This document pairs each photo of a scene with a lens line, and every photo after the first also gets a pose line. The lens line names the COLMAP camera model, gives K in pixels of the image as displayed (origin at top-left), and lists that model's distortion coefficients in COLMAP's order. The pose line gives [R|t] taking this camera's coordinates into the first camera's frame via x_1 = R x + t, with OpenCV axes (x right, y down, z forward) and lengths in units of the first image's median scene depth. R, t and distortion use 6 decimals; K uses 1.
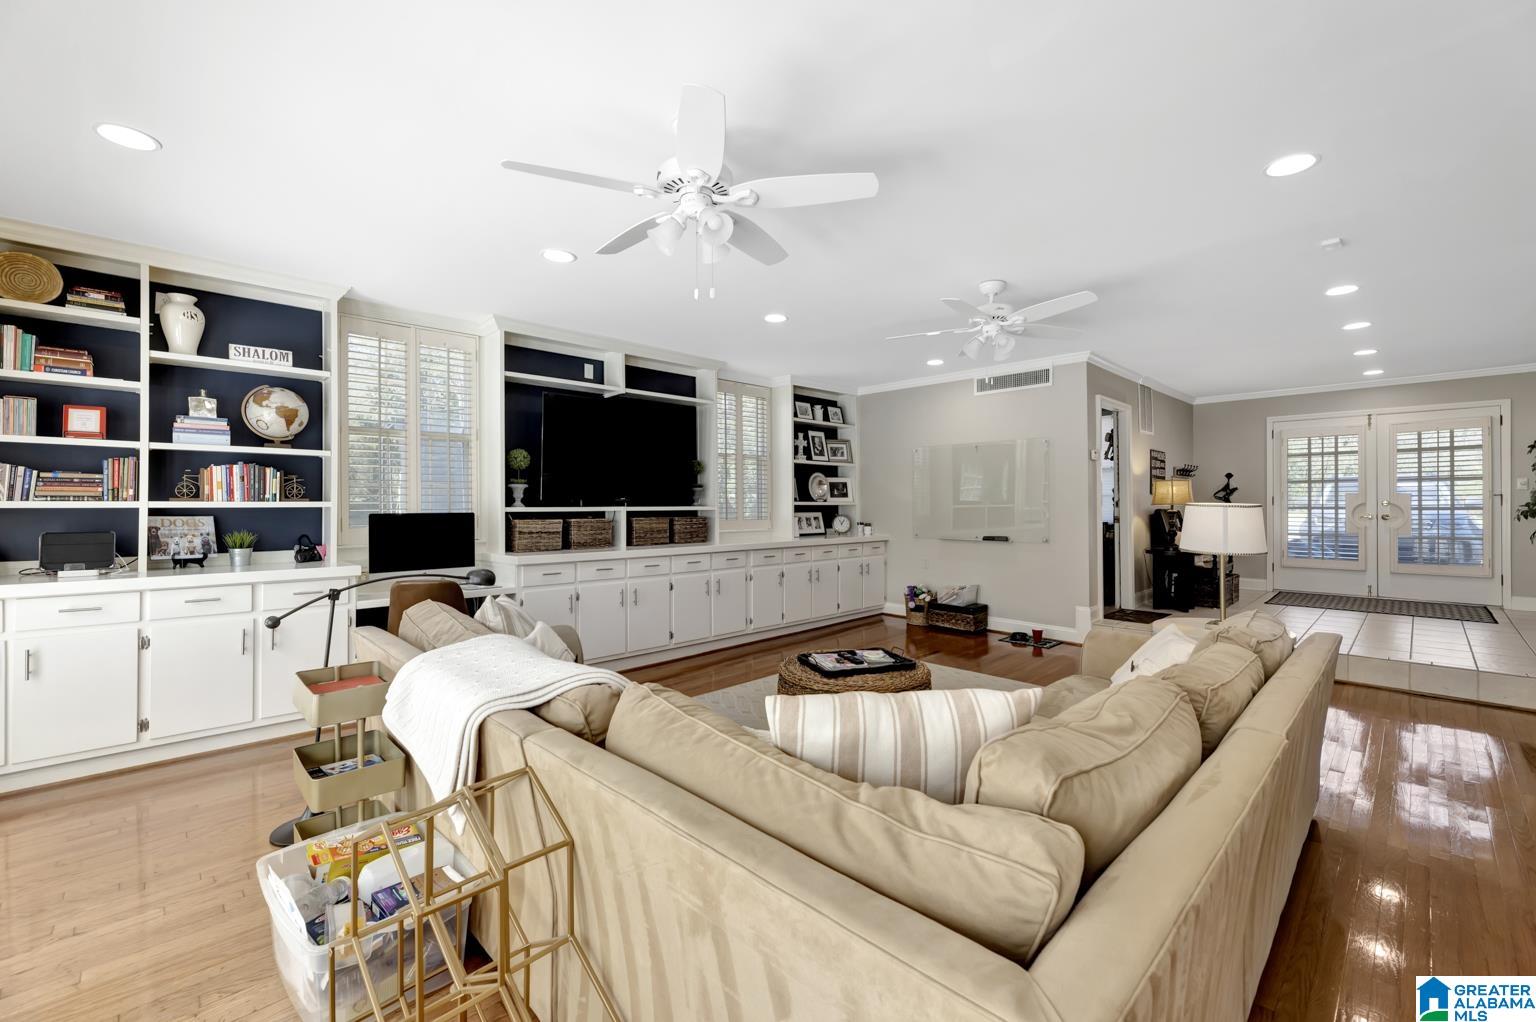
lens RADIAL K [[621.4, 0, 774.9], [0, 621.4, 504.2], [0, 0, 1]] dist [-0.001719, -0.000215]
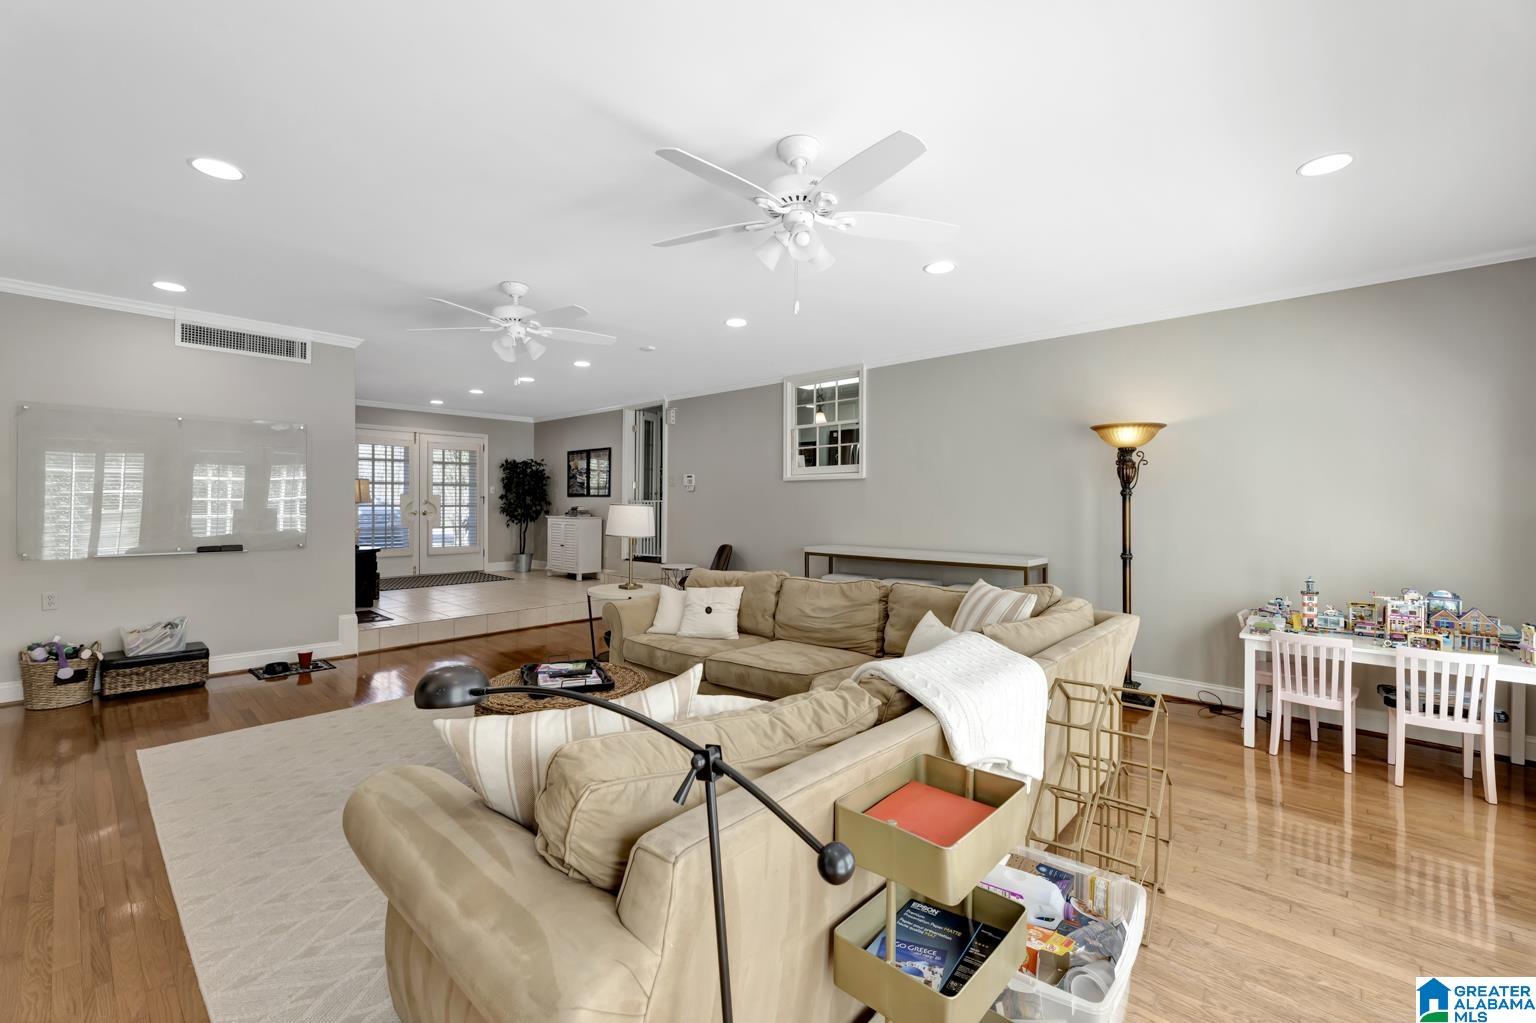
lens RADIAL K [[621.4, 0, 778.2], [0, 621.4, 498.3], [0, 0, 1]] dist [-0.001719, -0.000215]
pose [[-0.041989, 0.007864, 0.999087, -0.404801], [0.002026, 0.999968, -0.007786, 0.002158], [-0.999116, 0.001697, -0.042003, 0.364009]]
